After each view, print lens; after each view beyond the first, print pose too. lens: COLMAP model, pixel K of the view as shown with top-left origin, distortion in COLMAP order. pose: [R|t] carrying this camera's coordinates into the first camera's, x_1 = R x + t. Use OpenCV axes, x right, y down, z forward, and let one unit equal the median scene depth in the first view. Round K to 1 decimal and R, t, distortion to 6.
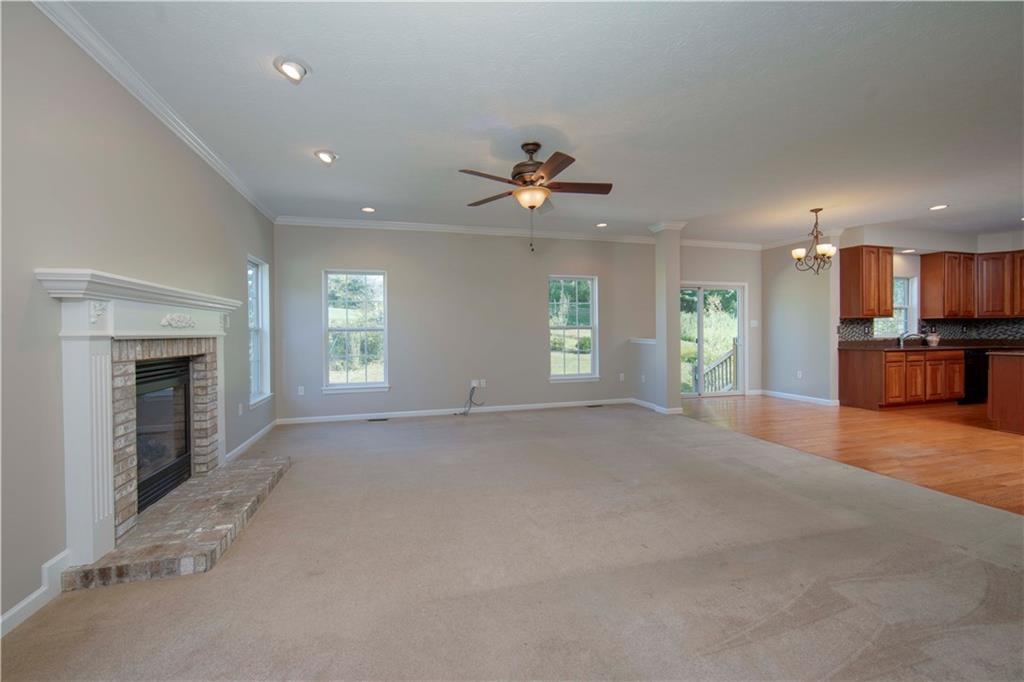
lens RADIAL K [[402.4, 0, 504.3], [0, 402.4, 335.6], [0, 0, 1]] dist [-0.011523, 0.000441]
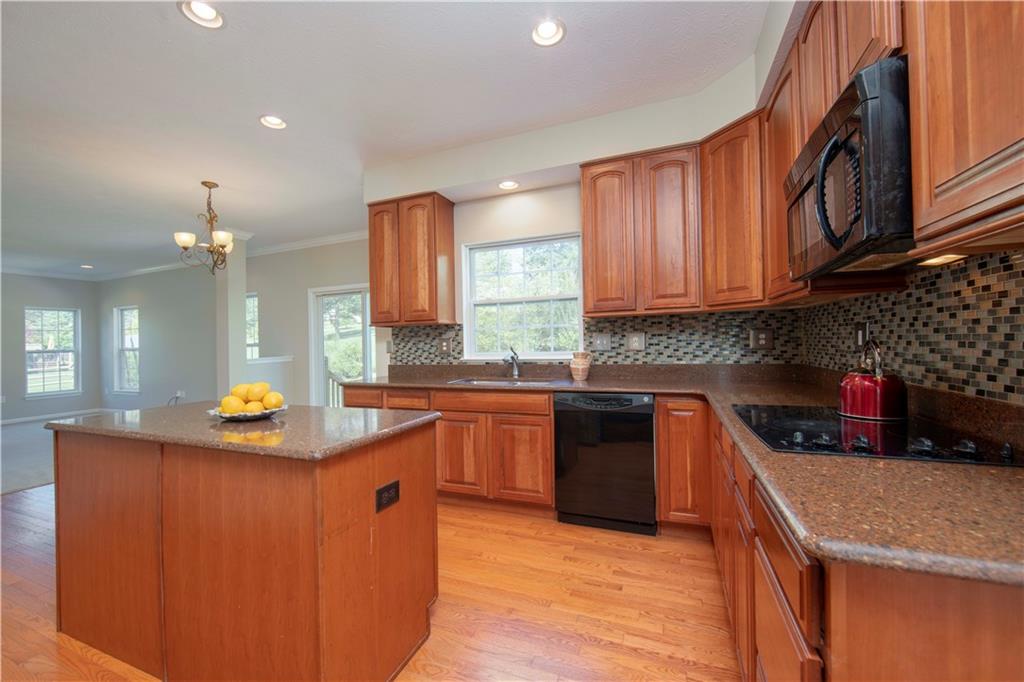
lens RADIAL K [[402.4, 0, 504.3], [0, 402.4, 335.6], [0, 0, 1]] dist [-0.011523, 0.000441]
pose [[0.797229, -0.021957, -0.603277, 1.396783], [0.013238, 0.999734, -0.018894, -0.017633], [0.603531, 0.007077, 0.797308, 0.634854]]
